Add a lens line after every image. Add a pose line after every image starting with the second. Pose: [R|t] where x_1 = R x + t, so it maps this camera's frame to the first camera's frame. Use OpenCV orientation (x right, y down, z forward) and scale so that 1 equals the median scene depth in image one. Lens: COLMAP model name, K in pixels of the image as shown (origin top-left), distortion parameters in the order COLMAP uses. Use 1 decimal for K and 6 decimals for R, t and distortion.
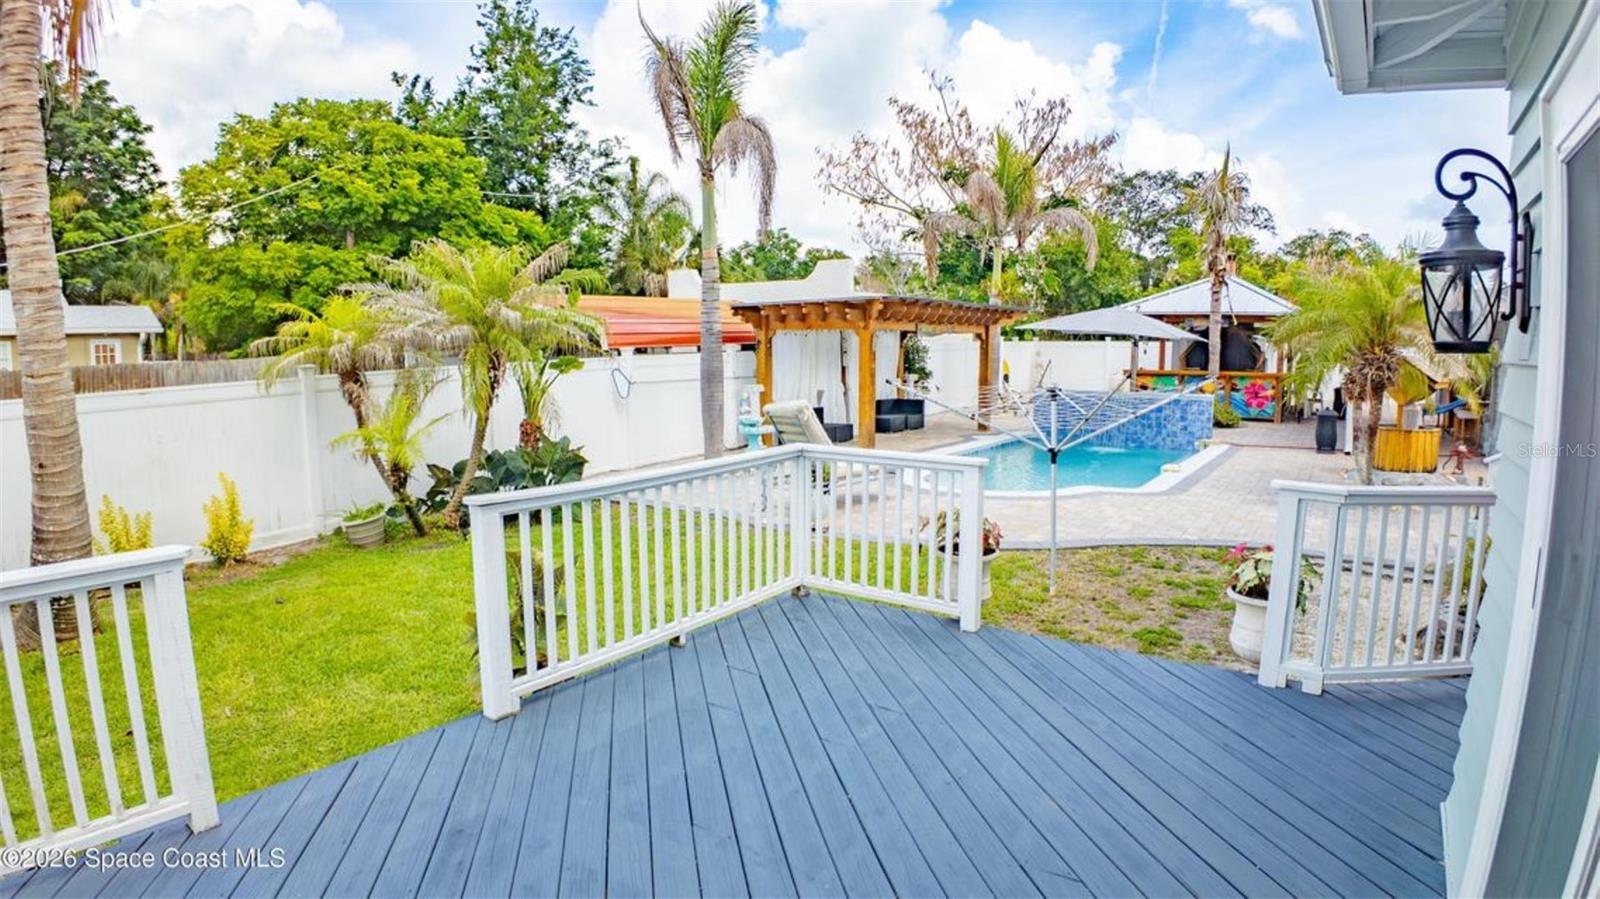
lens RADIAL K [[861.0, 0, 789.2], [0, 861.0, 446.0], [0, 0, 1]] dist [-0.092352, -0.044444]
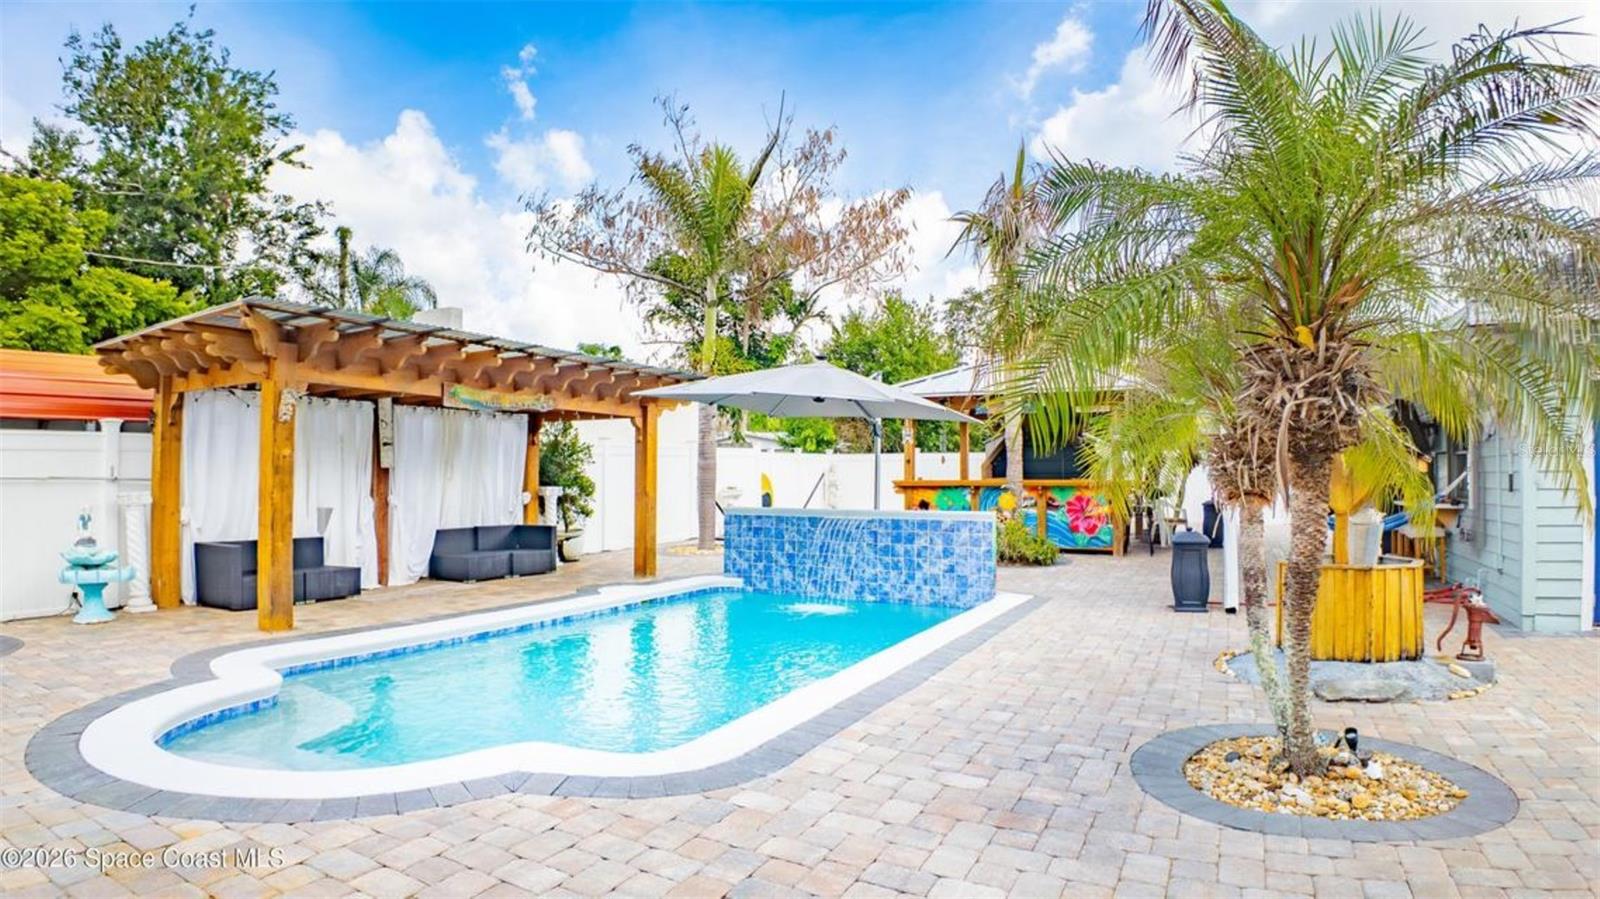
lens RADIAL K [[861.0, 0, 789.2], [0, 861.0, 446.0], [0, 0, 1]] dist [-0.092352, -0.044444]
pose [[0.992043, 0.005903, 0.125759, 0.243937], [0.013722, 0.987880, -0.154612, -0.013191], [-0.125147, 0.155107, 0.979939, 0.358637]]
